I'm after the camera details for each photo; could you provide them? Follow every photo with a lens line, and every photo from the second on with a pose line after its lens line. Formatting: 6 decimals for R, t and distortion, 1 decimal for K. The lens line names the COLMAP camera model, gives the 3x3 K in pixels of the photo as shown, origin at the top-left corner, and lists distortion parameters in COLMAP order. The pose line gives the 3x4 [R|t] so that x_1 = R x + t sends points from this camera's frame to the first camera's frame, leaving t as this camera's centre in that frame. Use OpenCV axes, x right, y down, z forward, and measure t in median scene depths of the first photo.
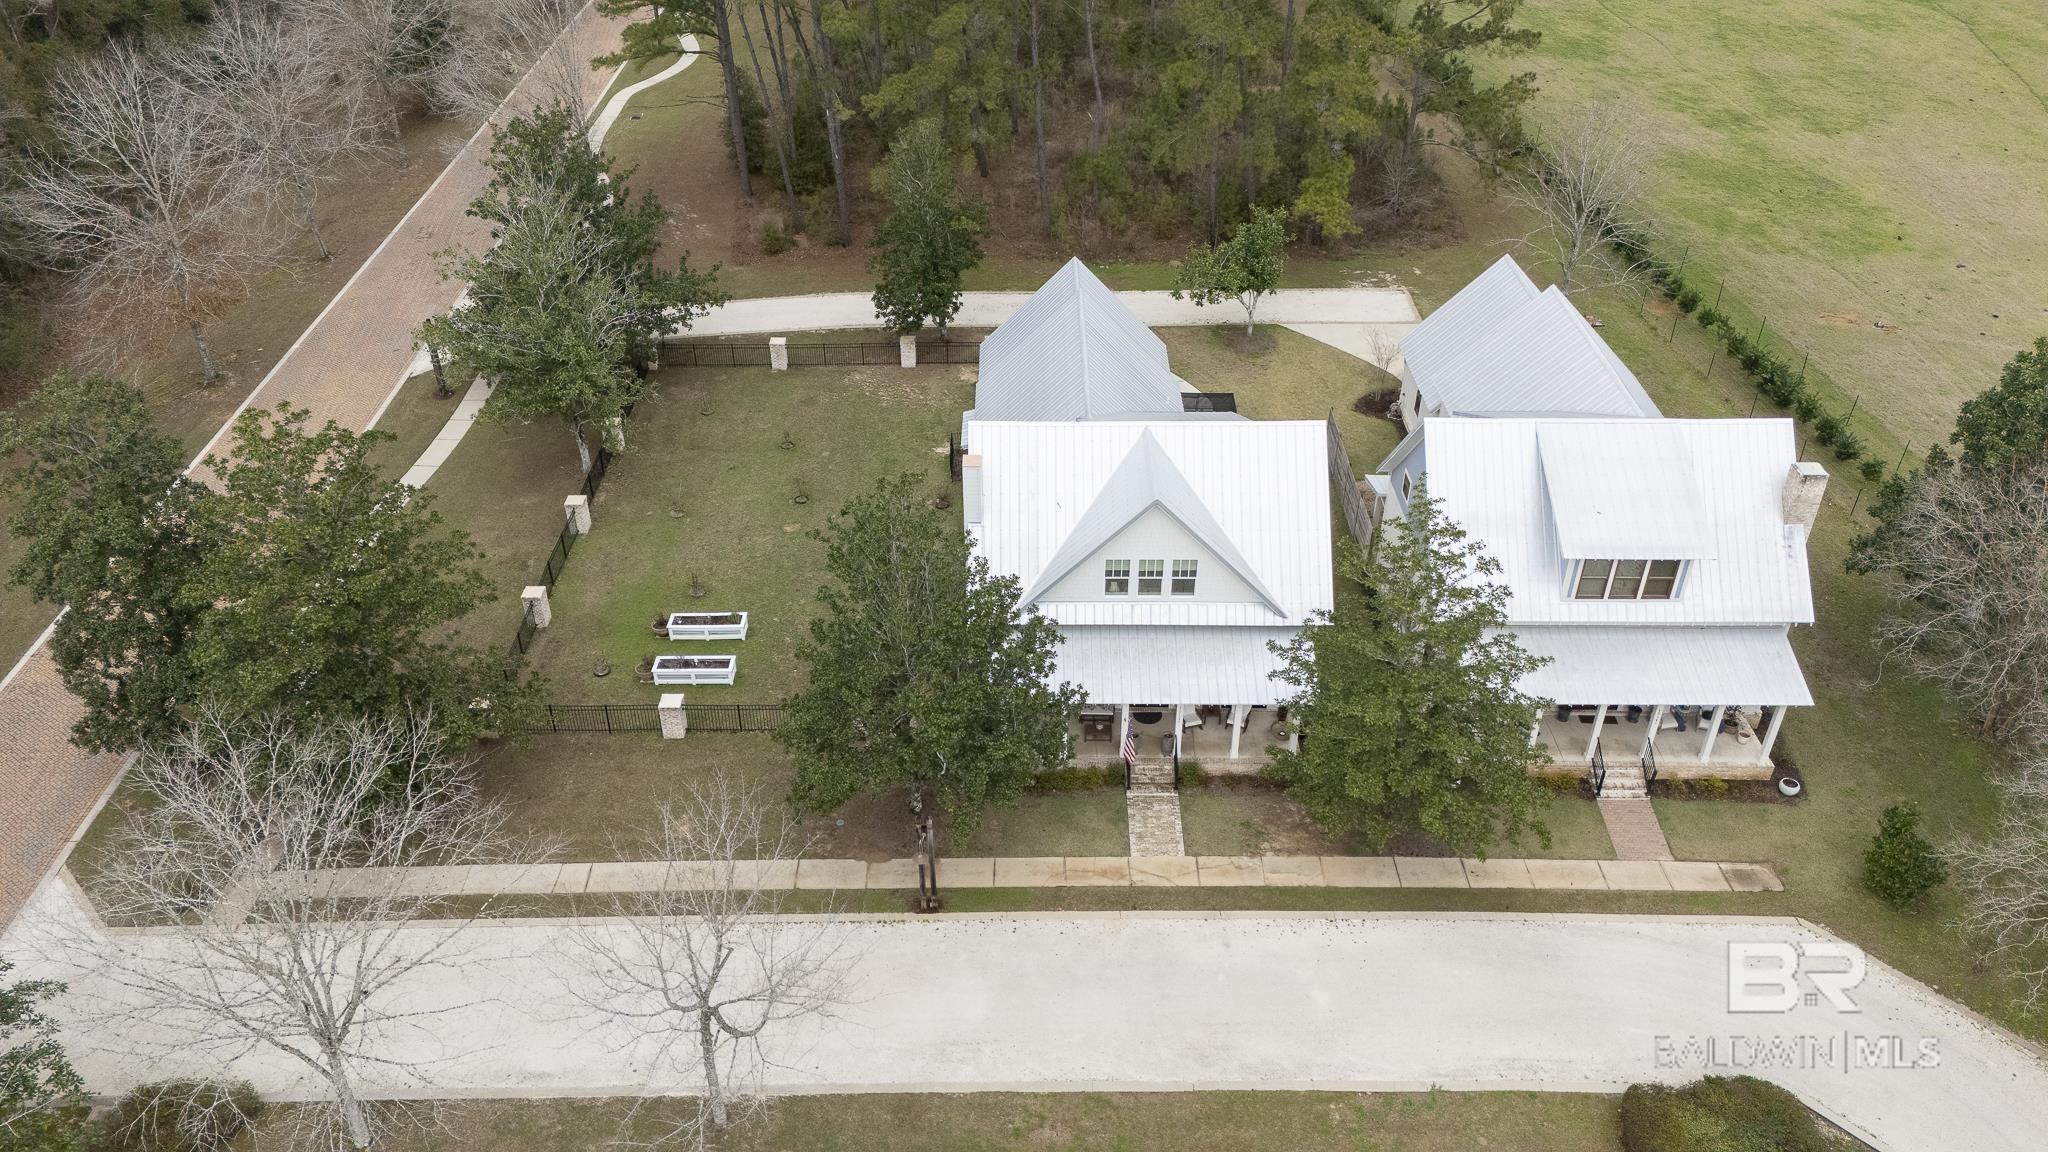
lens RADIAL K [[1486.9, 0, 1024.0], [0, 1486.9, 576.0], [0, 0, 1]] dist [0.083452, -0.077036]
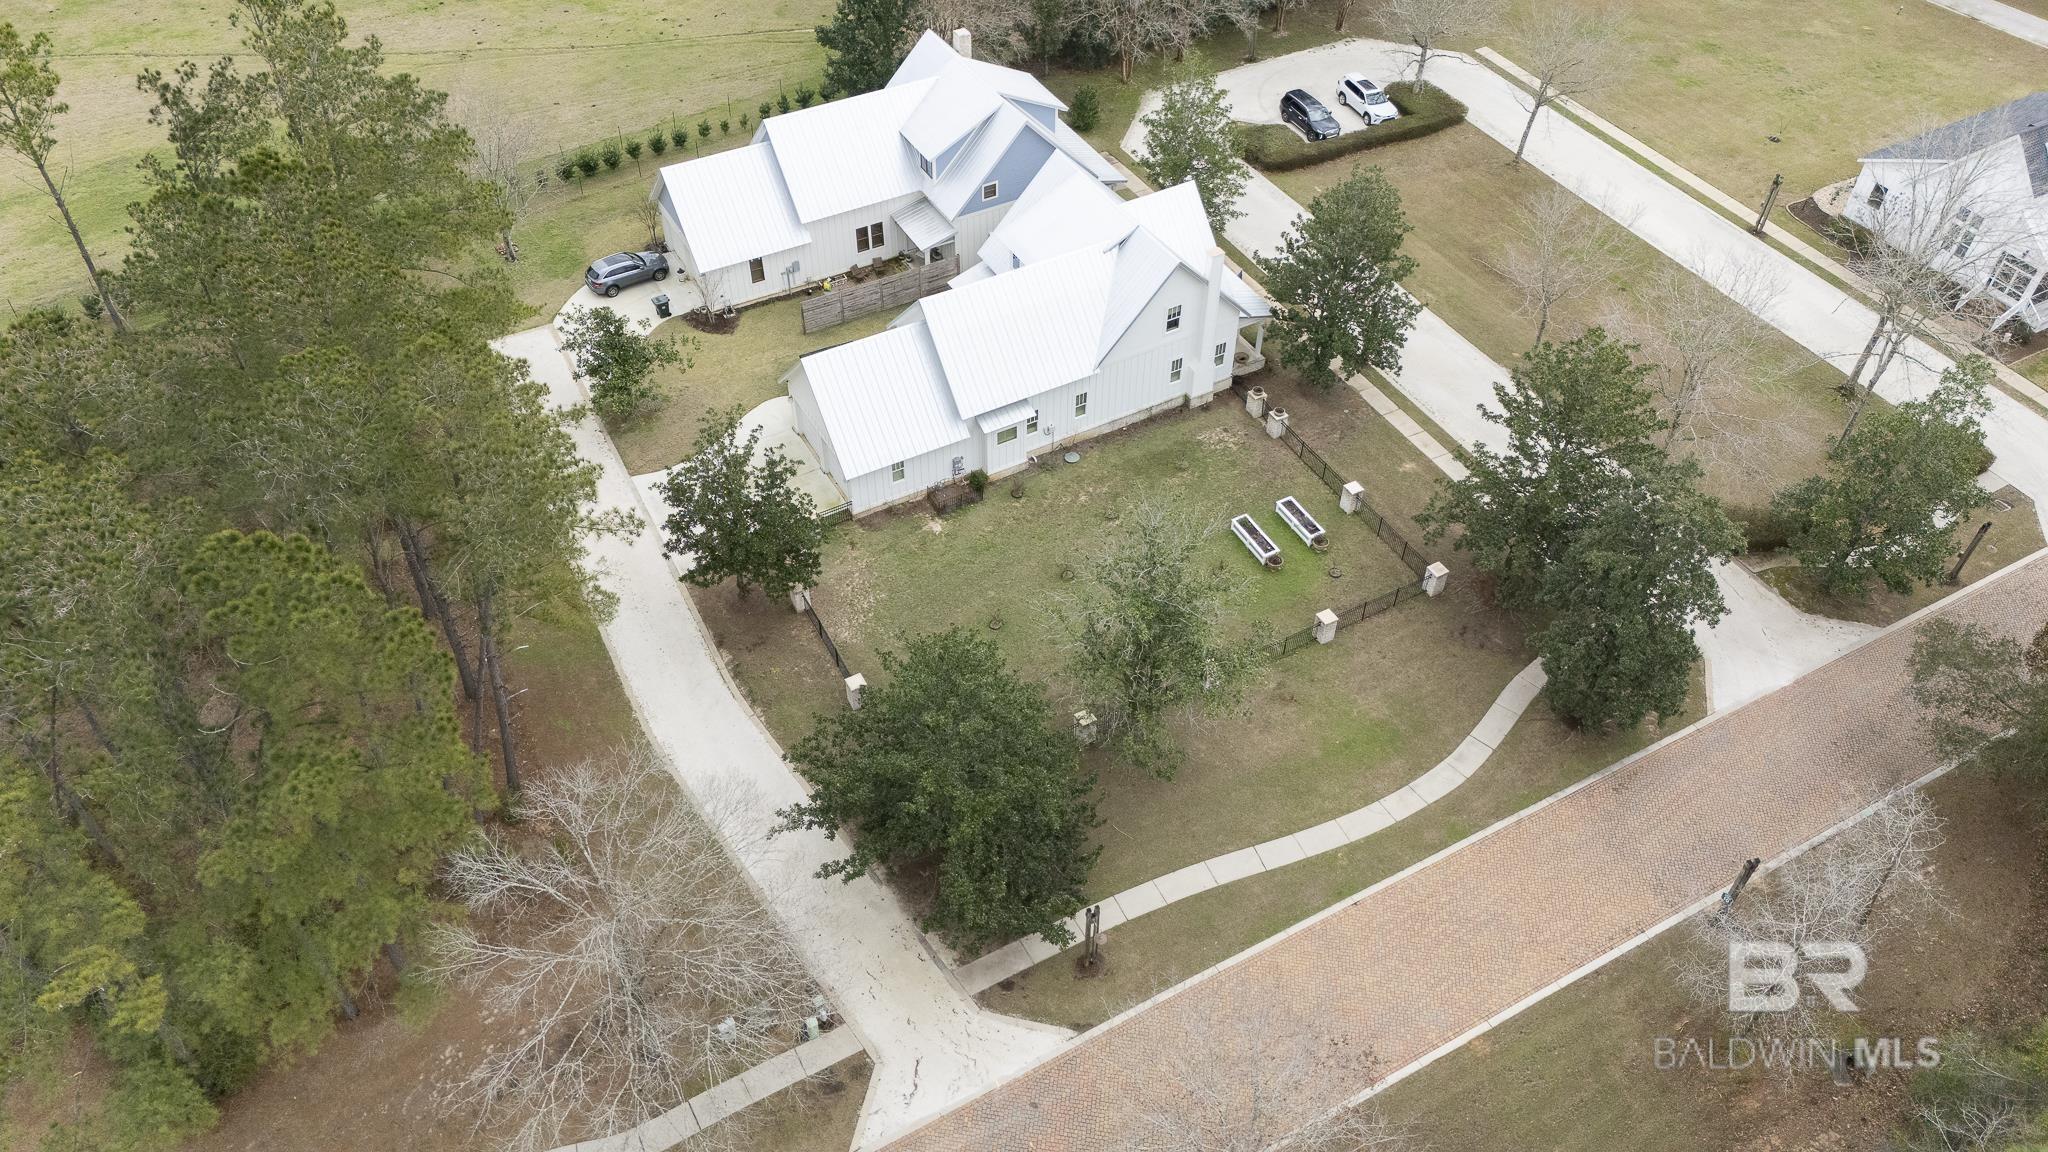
lens RADIAL K [[1486.9, 0, 1024.0], [0, 1486.9, 576.0], [0, 0, 1]] dist [0.083452, -0.077036]
pose [[-0.486513, -0.631967, 0.603260, -1.094552], [0.492166, 0.372258, 0.786891, -1.281934], [-0.721857, 0.679736, 0.129925, 1.197739]]
